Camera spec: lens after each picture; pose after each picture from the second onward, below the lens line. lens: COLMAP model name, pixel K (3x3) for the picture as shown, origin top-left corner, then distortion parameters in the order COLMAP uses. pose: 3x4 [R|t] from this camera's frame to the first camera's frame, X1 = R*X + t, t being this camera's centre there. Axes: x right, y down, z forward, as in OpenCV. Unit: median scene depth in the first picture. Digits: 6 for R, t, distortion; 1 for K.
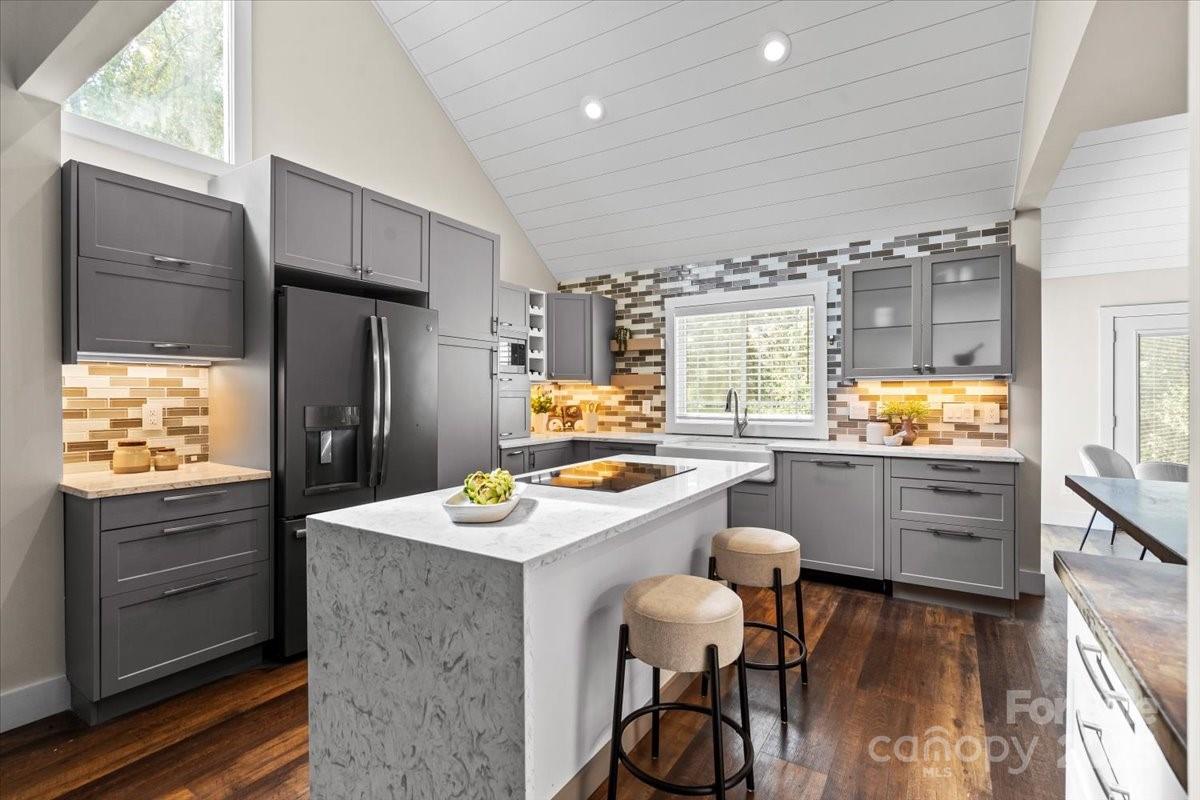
lens RADIAL K [[549.8, 0, 604.3], [0, 549.8, 393.4], [0, 0, 1]] dist [-0.000052, 0.000026]
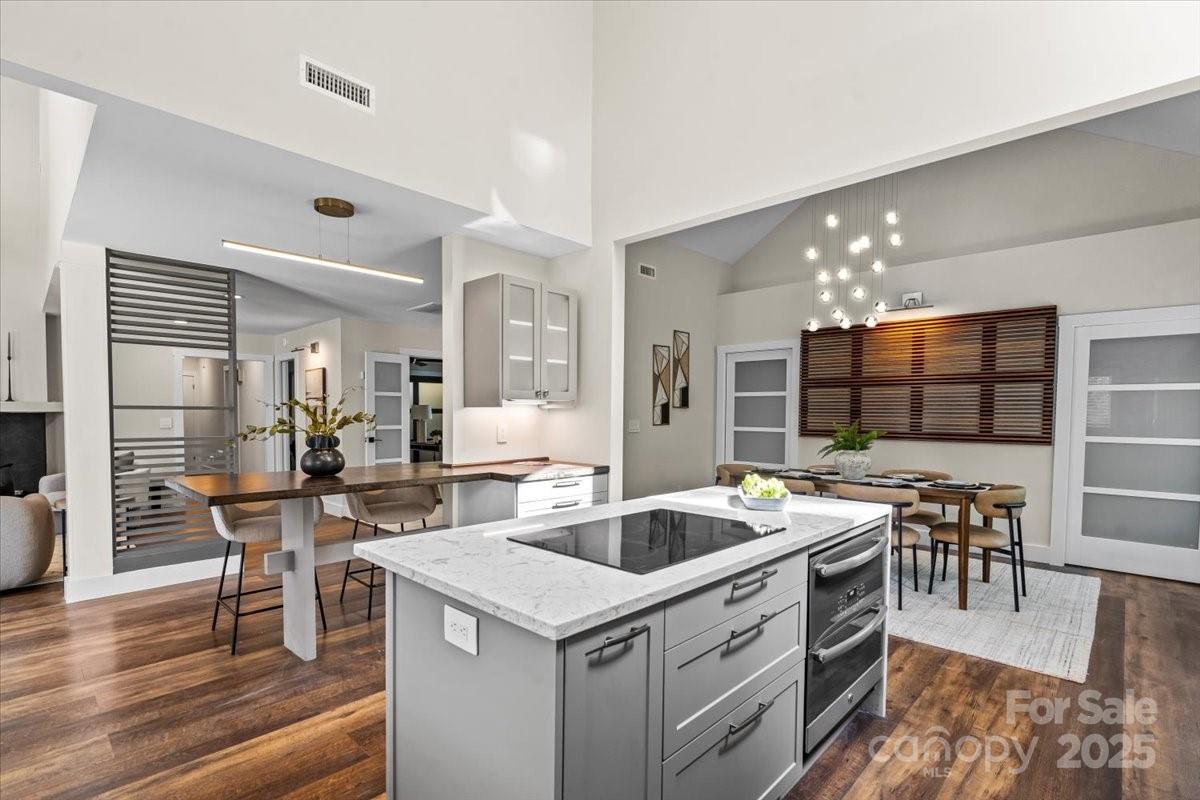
lens RADIAL K [[571.0, 0, 600.0], [0, 571.0, 400.0], [0, 0, 1]] dist [0.000504, 0.000171]
pose [[-0.980994, -0.000617, 0.194035, -0.034255], [-0.005057, 0.999737, -0.022384, -0.002903], [-0.193970, -0.022940, -0.980739, 0.887308]]
